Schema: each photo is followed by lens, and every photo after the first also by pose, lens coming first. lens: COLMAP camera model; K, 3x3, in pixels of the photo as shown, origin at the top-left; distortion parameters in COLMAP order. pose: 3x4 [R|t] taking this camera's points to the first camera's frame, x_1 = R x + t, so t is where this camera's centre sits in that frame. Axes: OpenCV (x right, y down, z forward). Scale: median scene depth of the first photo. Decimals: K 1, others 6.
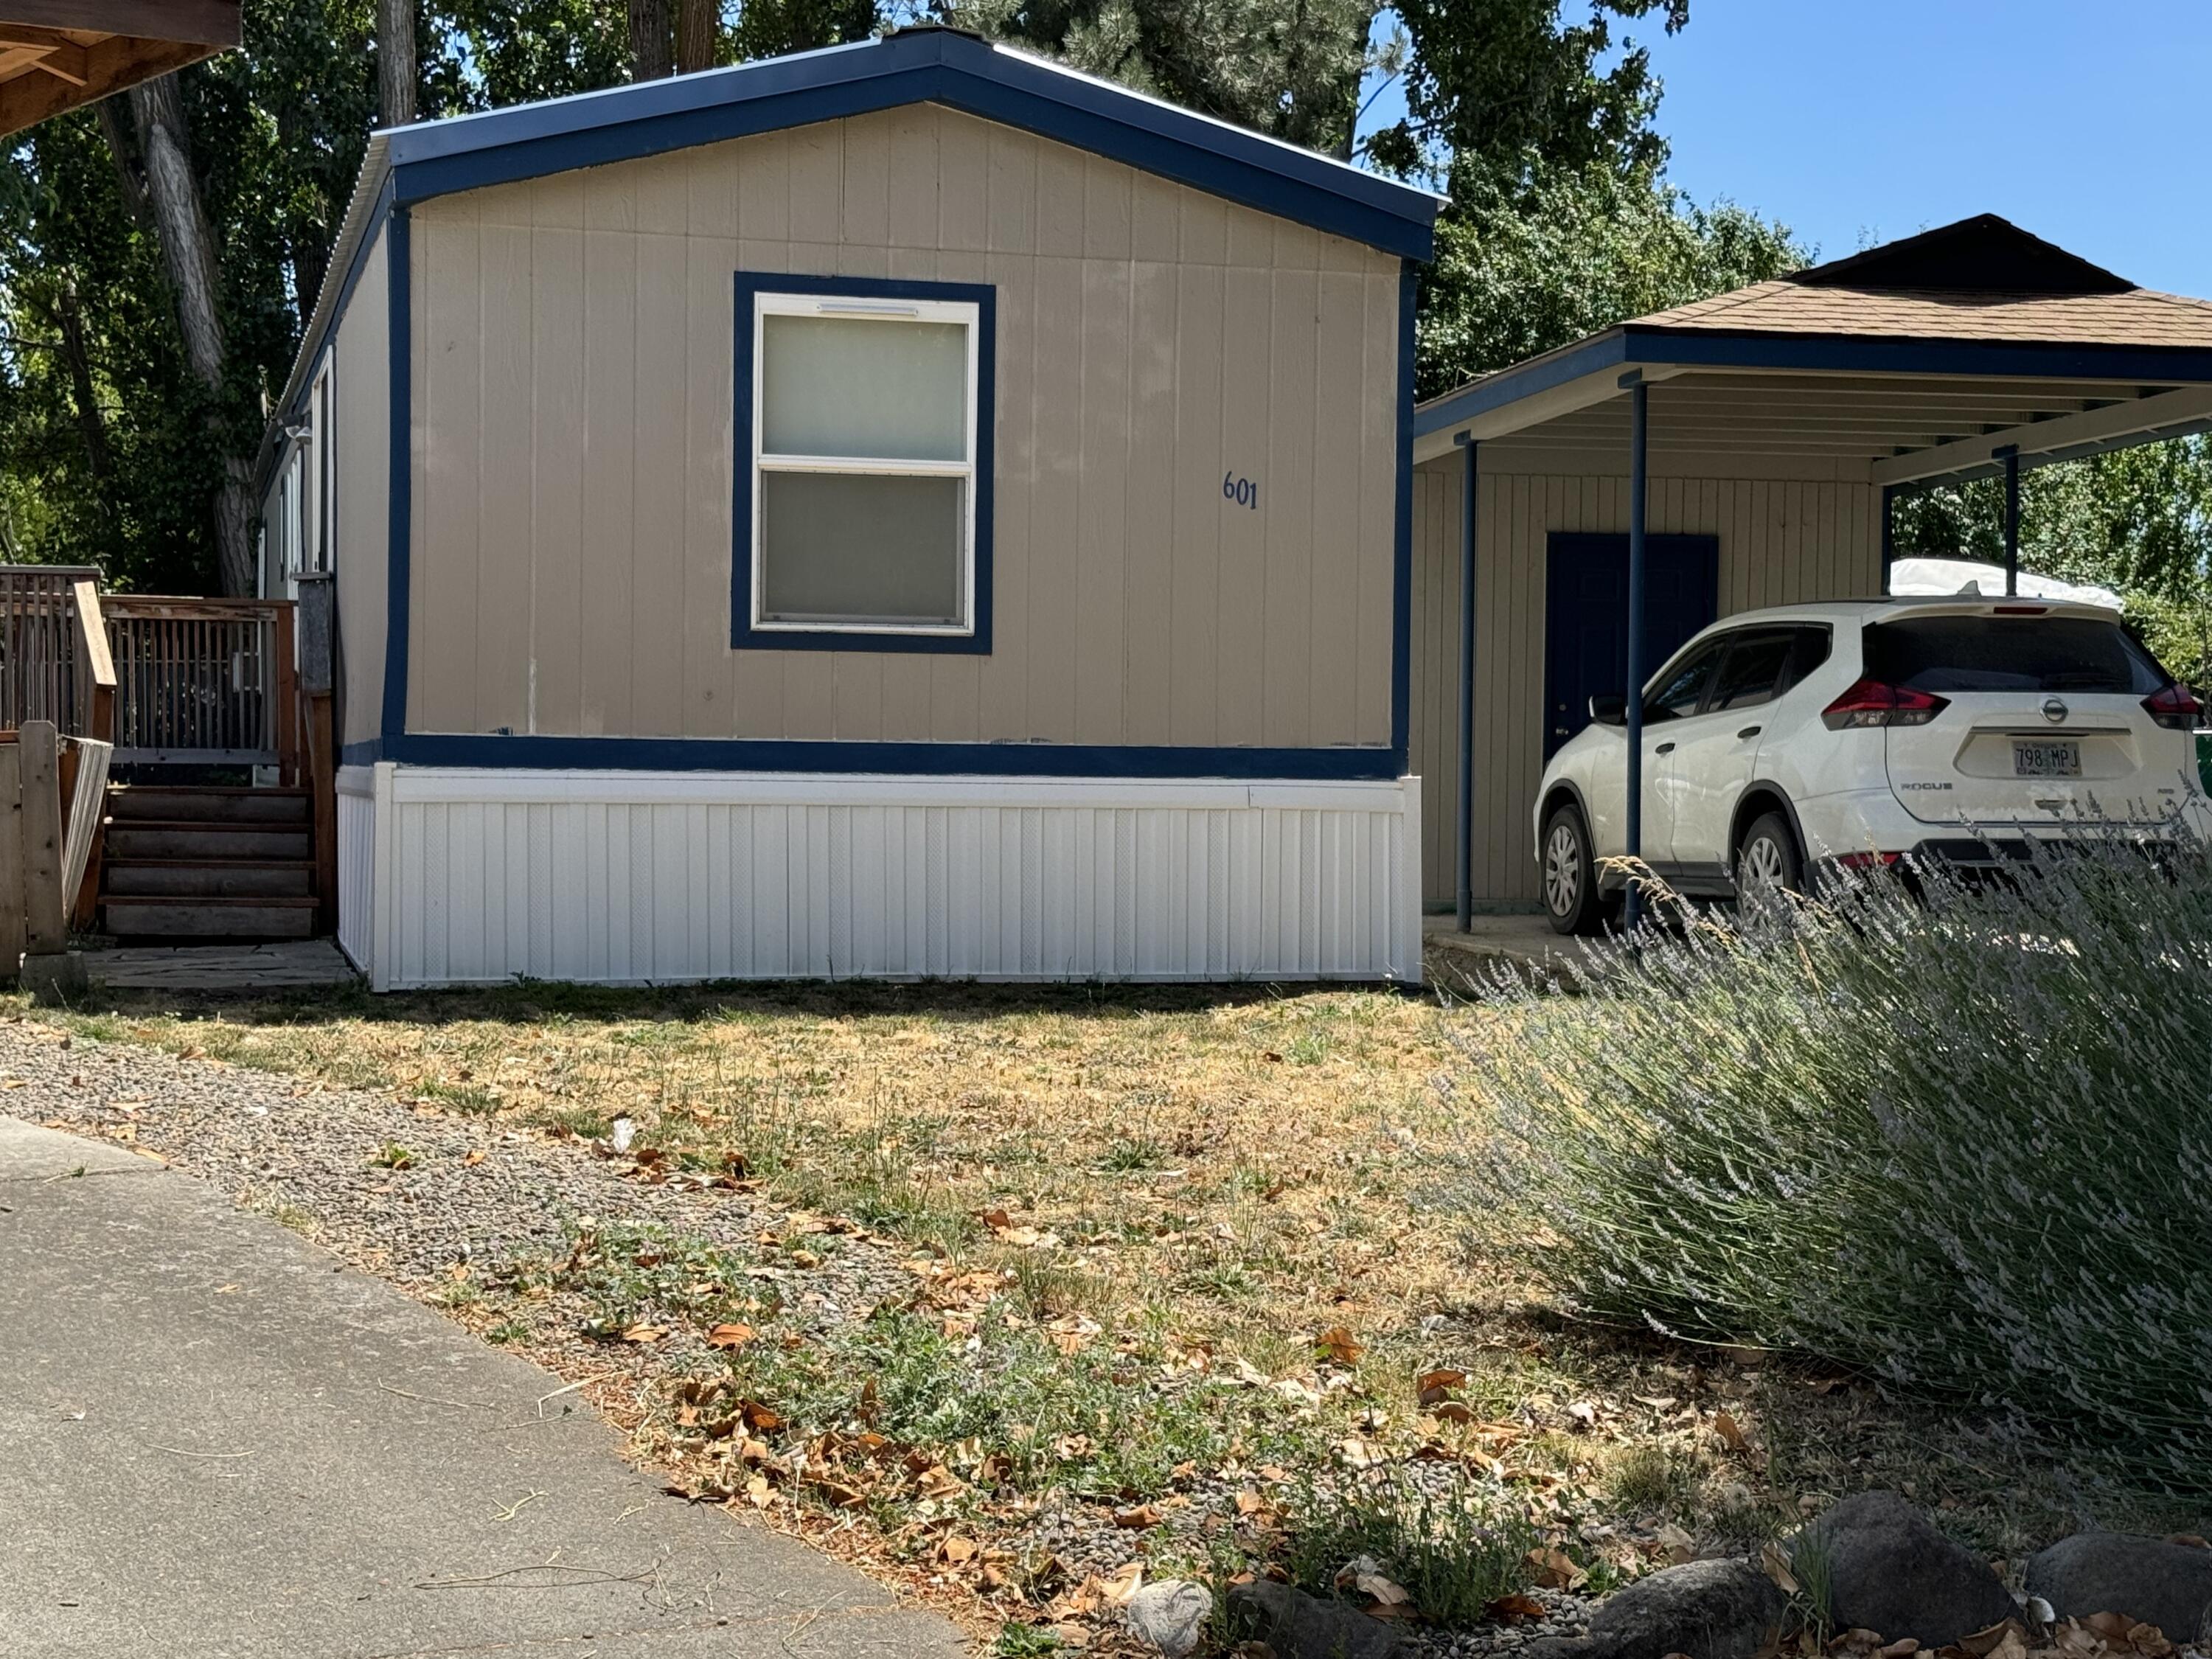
lens RADIAL K [[3599.9, 0, 1107.7], [0, 3599.9, 832.3], [0, 0, 1]] dist [0.159097, 0.000000]
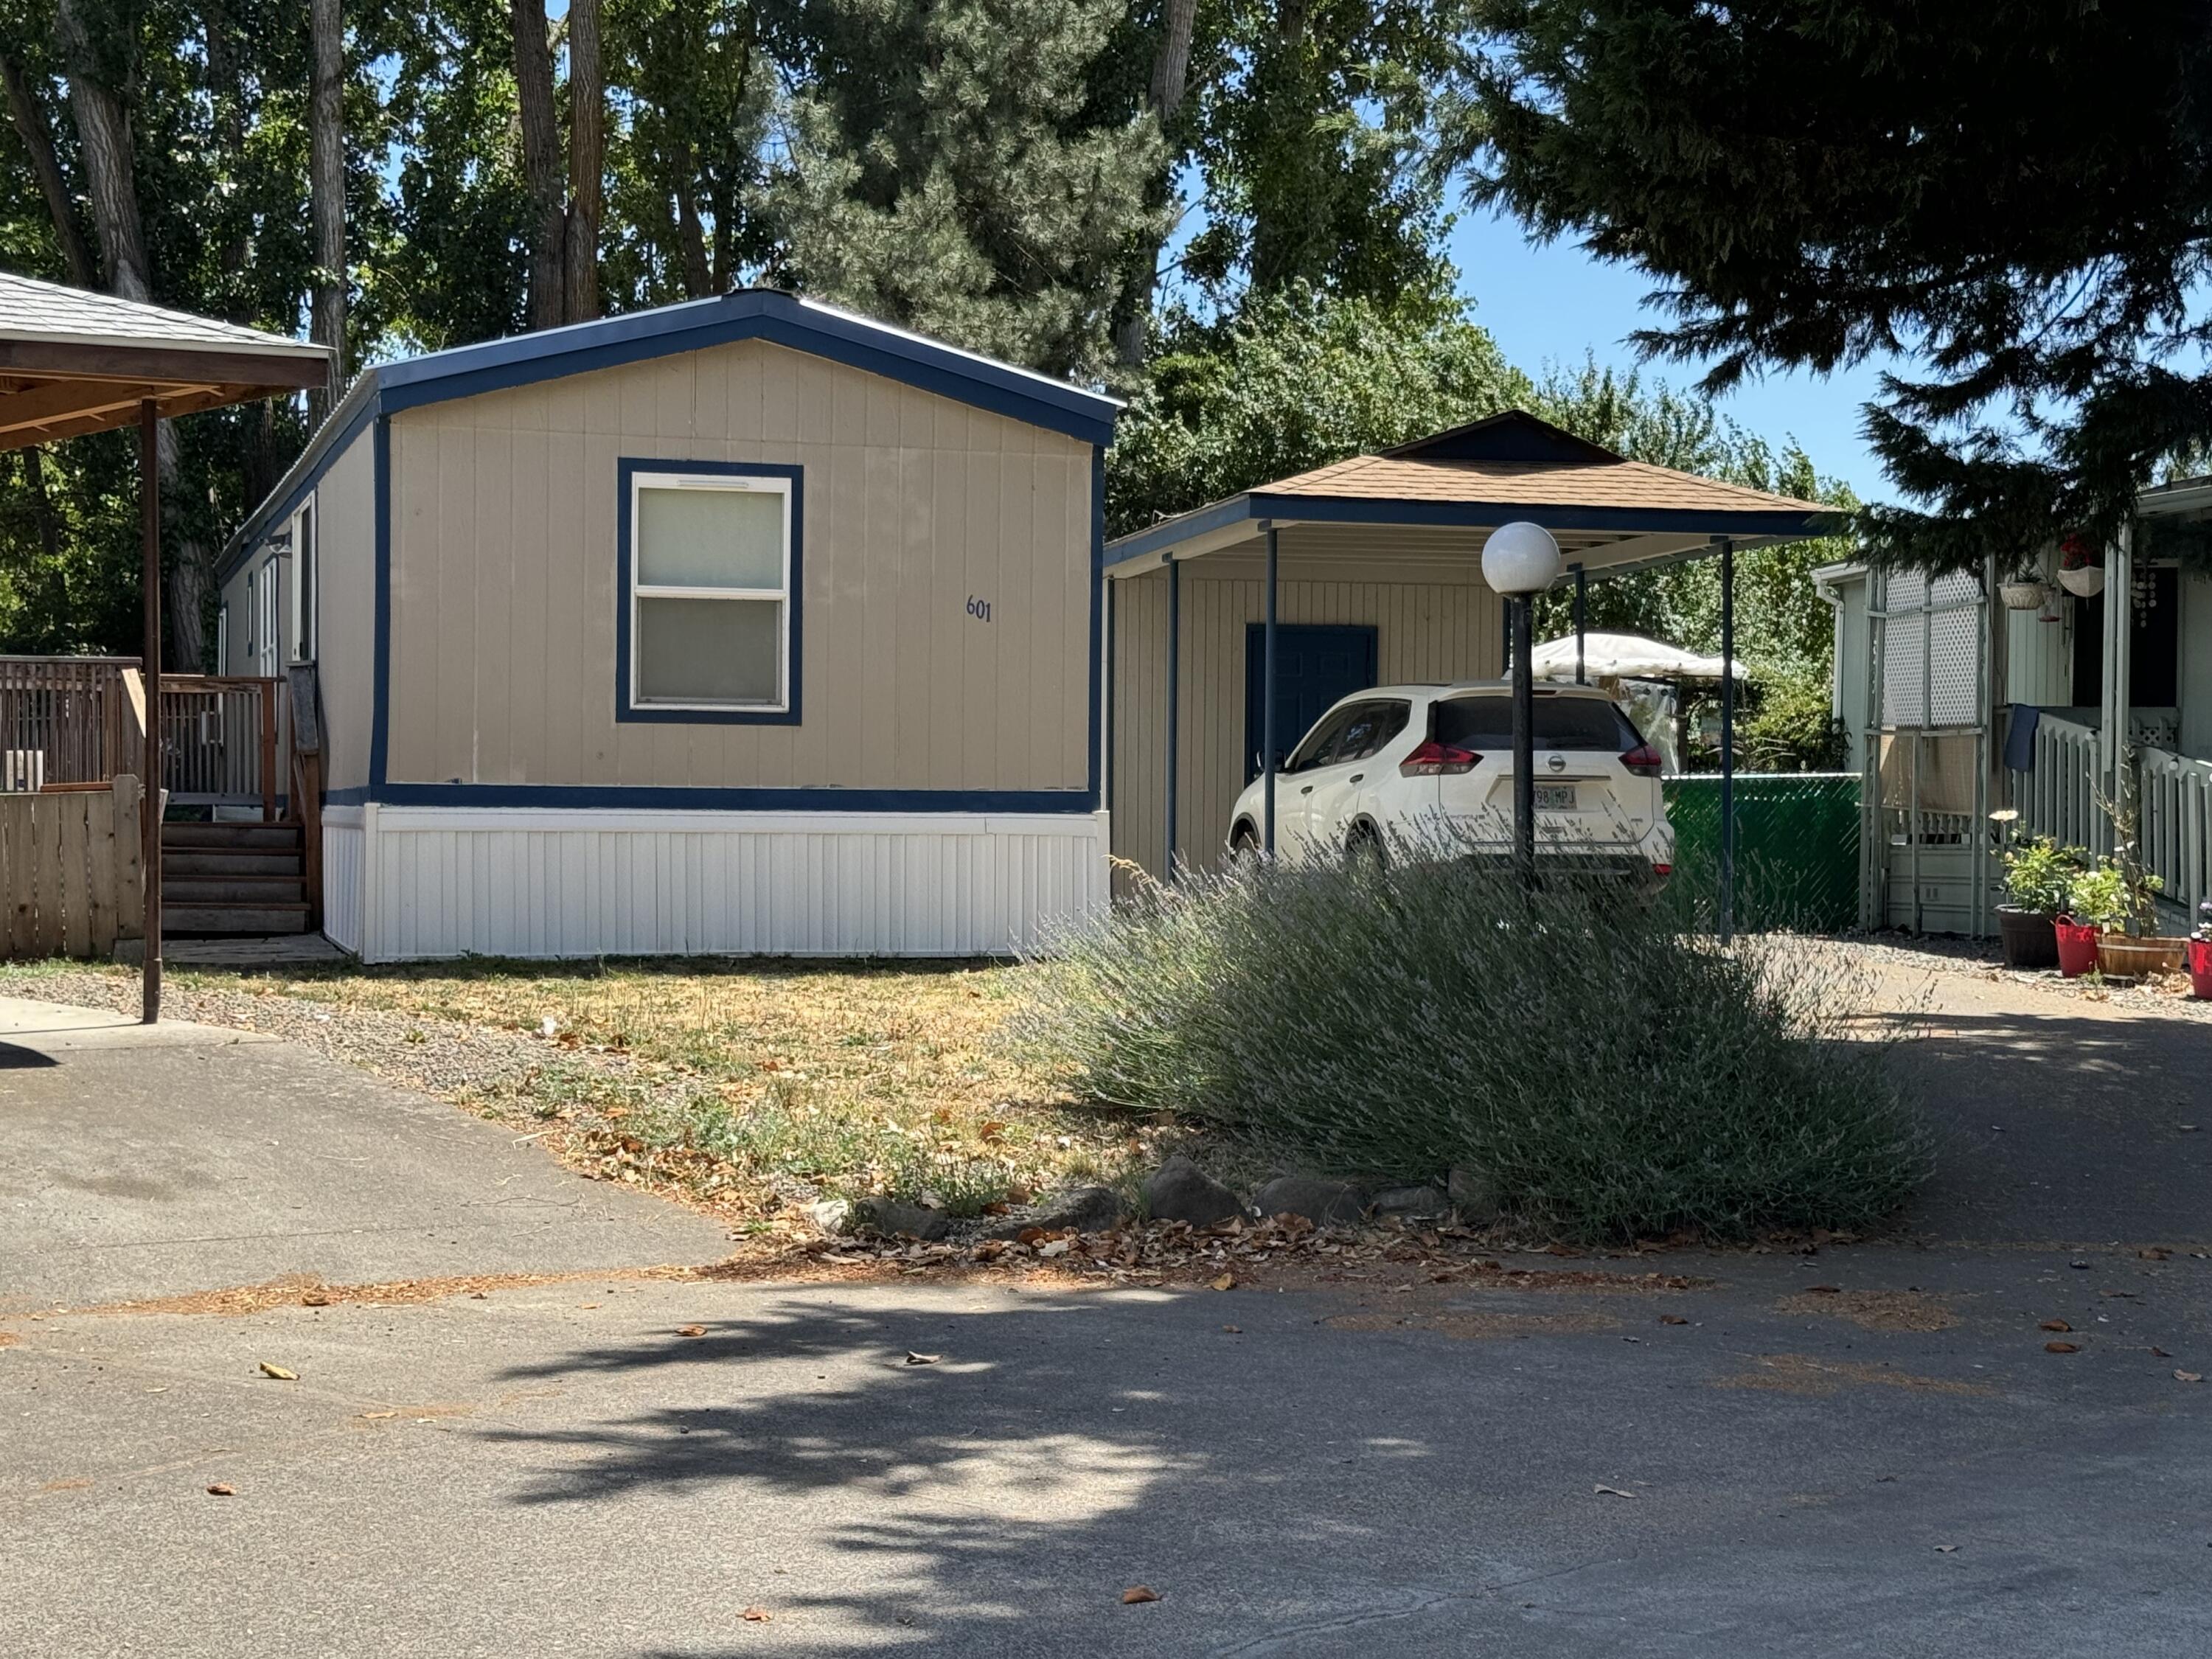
lens RADIAL K [[3599.9, 0, 1107.8], [0, 3599.9, 827.0], [0, 0, 1]] dist [0.159097, 0.000000]
pose [[0.999525, -0.003067, 0.030655, 0.045105], [0.003434, 0.999923, -0.011928, 0.007934], [-0.030616, 0.012027, 0.999459, -0.423375]]
